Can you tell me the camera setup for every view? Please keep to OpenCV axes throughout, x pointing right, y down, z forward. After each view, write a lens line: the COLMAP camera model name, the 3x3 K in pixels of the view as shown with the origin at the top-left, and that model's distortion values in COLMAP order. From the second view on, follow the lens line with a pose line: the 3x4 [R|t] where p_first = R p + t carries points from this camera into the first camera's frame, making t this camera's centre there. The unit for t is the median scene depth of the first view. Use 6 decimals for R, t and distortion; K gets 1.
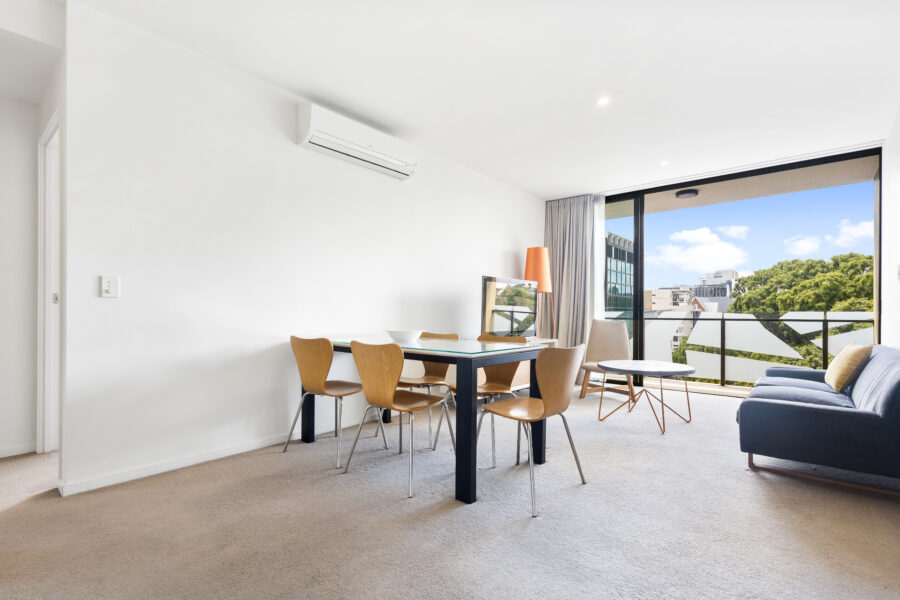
lens RADIAL K [[426.6, 0, 449.0], [0, 426.6, 309.6], [0, 0, 1]] dist [0.002267, -0.000100]
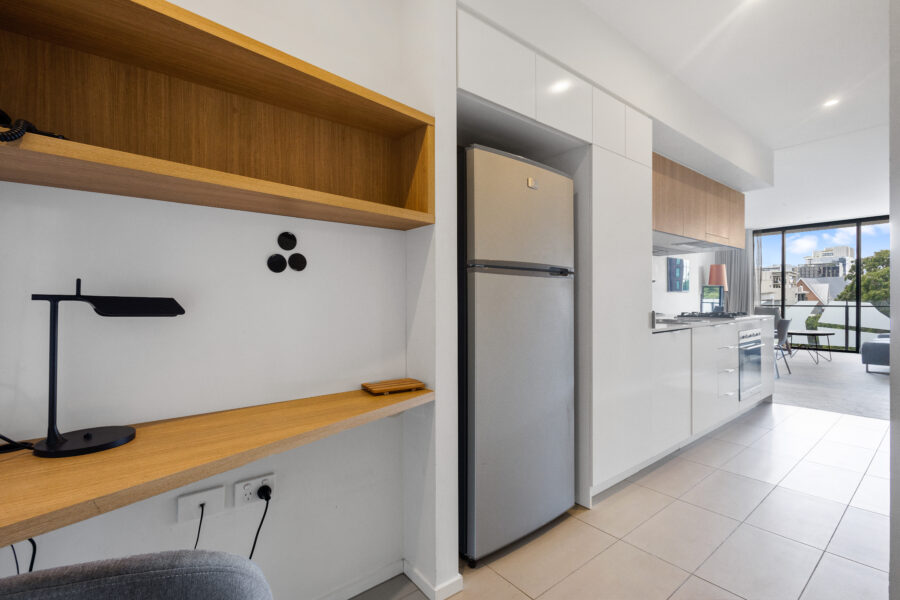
lens RADIAL K [[411.6, 0, 450.0], [0, 411.6, 300.0], [0, 0, 1]] dist [0.003031, -0.000200]
pose [[0.983844, -0.008907, -0.178806, -0.072253], [0.011087, 0.999876, 0.011197, -0.004798], [0.178684, -0.012998, 0.983821, -0.103742]]
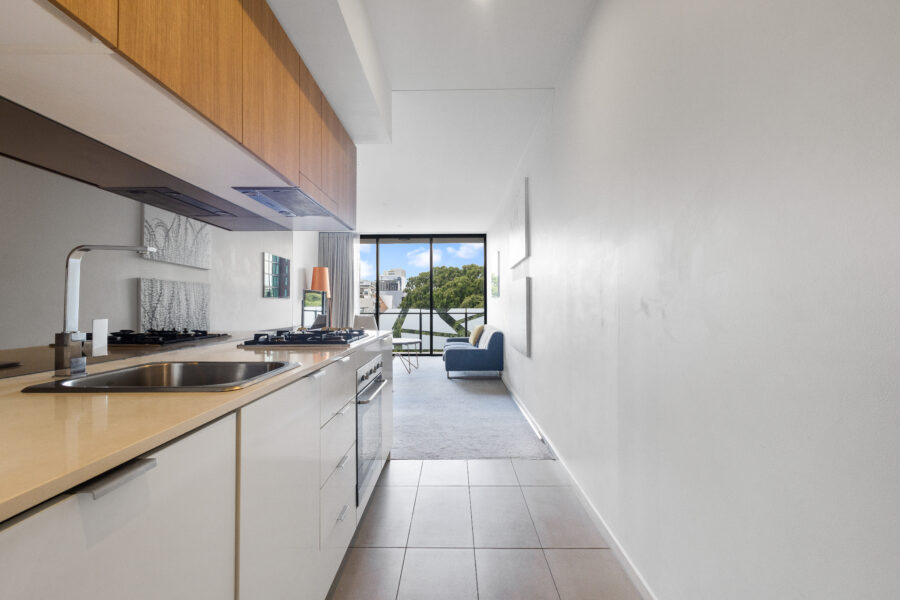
lens RADIAL K [[411.6, 0, 450.0], [0, 411.6, 300.0], [0, 0, 1]] dist [0.003031, -0.000200]
pose [[0.763553, 0.002129, 0.645742, -0.049461], [-0.000386, 0.999996, -0.002841, -0.003901], [-0.645745, 0.001920, 0.763550, -0.049063]]
